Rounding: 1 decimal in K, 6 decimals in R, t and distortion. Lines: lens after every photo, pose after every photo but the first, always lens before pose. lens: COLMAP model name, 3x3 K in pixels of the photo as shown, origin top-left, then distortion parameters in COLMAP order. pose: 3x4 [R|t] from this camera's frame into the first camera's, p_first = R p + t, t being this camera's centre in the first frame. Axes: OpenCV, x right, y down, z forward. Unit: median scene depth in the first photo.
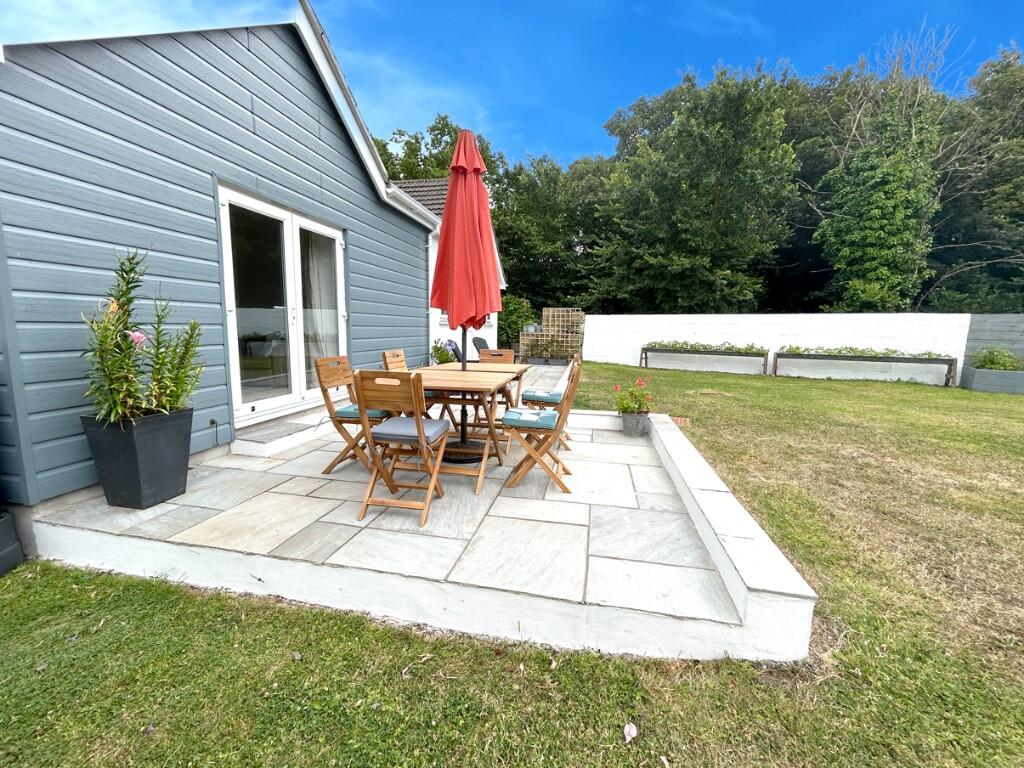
lens RADIAL K [[412.0, 0, 512.0], [0, 412.0, 384.0], [0, 0, 1]] dist [-0.000271, -0.000023]
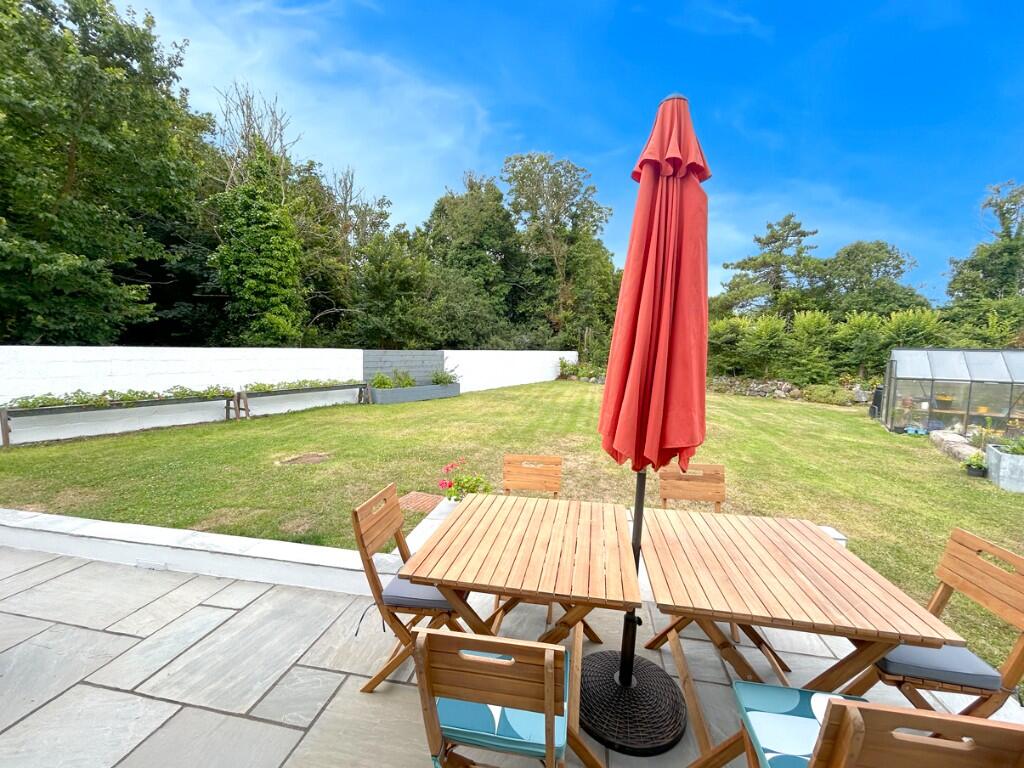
lens RADIAL K [[416.2, 0, 514.0], [0, 416.2, 368.6], [0, 0, 1]] dist [-0.000083, -0.000023]
pose [[-0.020407, -0.062627, 0.997828, -0.232037], [0.119838, 0.990688, 0.064629, -0.111427], [-0.992584, 0.120896, -0.012712, 0.427486]]
